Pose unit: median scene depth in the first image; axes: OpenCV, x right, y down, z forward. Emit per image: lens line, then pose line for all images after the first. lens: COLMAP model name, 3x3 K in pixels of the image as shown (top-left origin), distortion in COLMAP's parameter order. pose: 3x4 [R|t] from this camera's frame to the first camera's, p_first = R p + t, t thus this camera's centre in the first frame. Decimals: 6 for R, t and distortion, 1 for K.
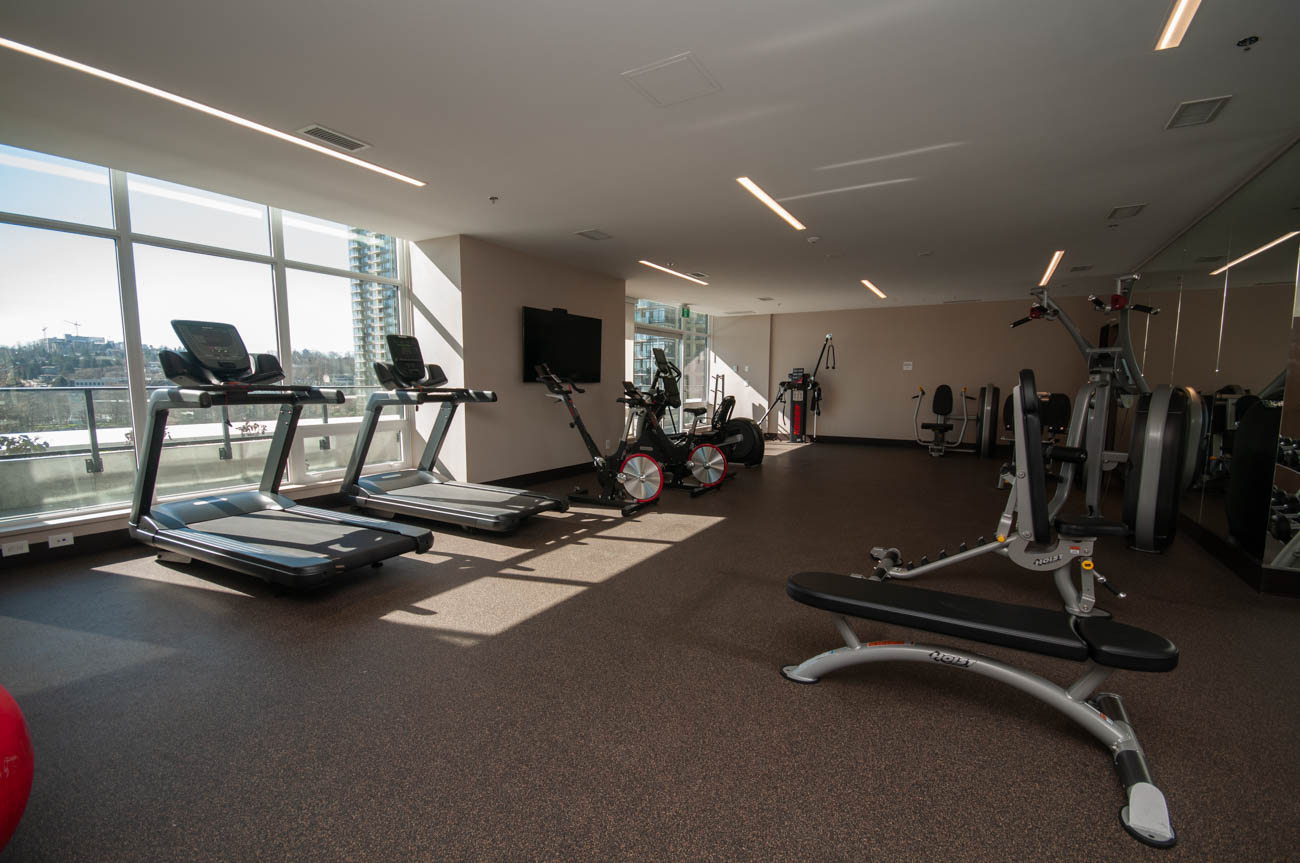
lens RADIAL K [[555.2, 0, 644.7], [0, 555.2, 436.5], [0, 0, 1]] dist [0.004898, -0.010085]
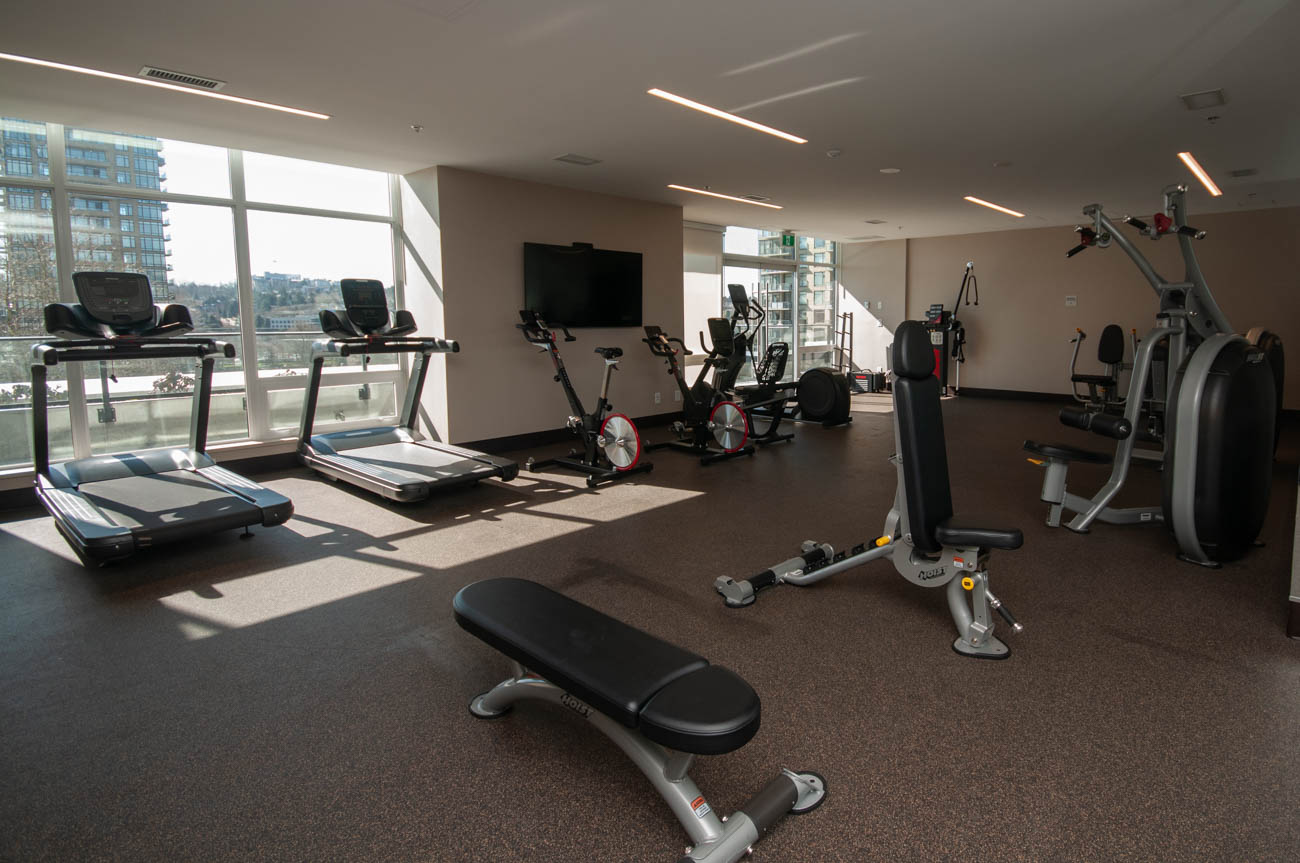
lens RADIAL K [[646.9, 0, 671.9], [0, 646.9, 372.2], [0, 0, 1]] dist [-0.003257, -0.000494]
pose [[0.988650, 0.004969, -0.150152, 0.194212], [-0.007948, 0.999783, -0.019251, -0.011674], [0.150024, 0.020226, 0.988476, 0.027534]]
